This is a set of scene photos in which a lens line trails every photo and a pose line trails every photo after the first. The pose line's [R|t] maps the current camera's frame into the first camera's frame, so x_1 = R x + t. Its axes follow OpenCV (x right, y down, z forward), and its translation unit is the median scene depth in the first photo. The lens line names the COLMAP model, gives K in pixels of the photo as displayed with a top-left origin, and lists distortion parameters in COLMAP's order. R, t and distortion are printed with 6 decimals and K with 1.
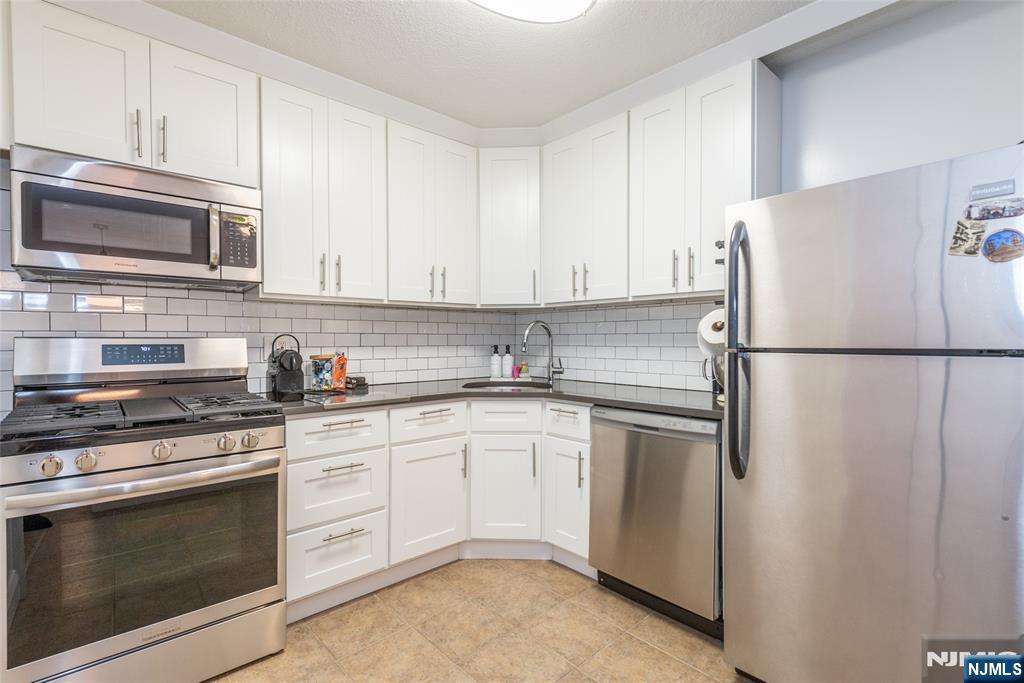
lens RADIAL K [[484.7, 0, 512.7], [0, 484.7, 342.3], [0, 0, 1]] dist [0.002551, 0.000069]
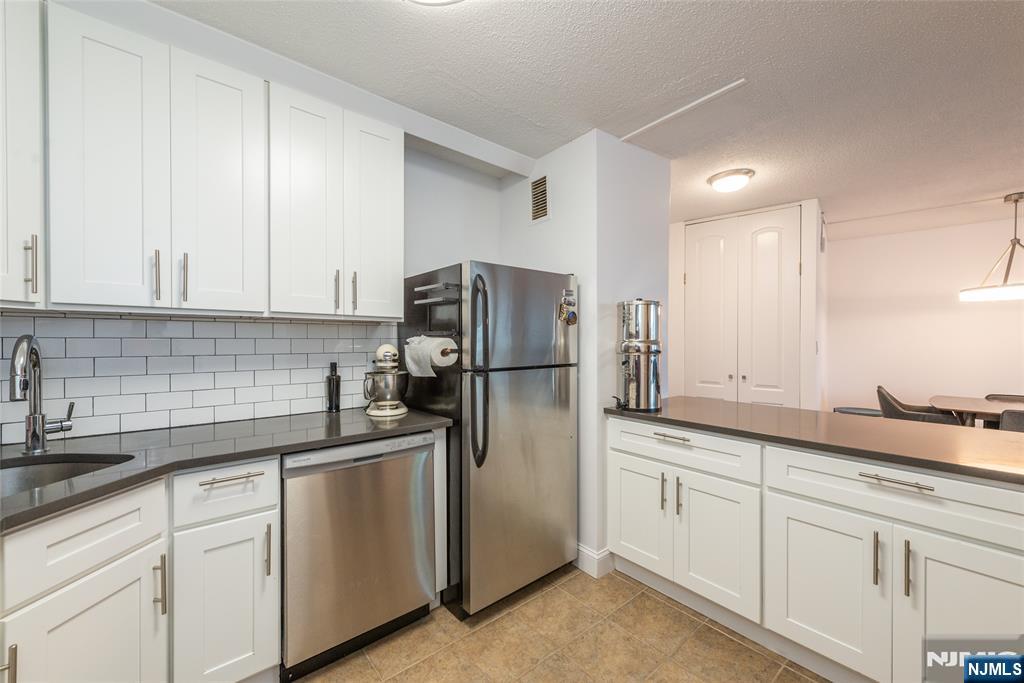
lens RADIAL K [[399.3, 0, 512.8], [0, 399.3, 345.8], [0, 0, 1]] dist [-0.002480, -0.000196]
pose [[0.022121, -0.000957, 0.999755, -0.451082], [0.003612, 0.999993, 0.000877, -0.039183], [-0.999749, 0.003591, 0.022124, 0.633899]]
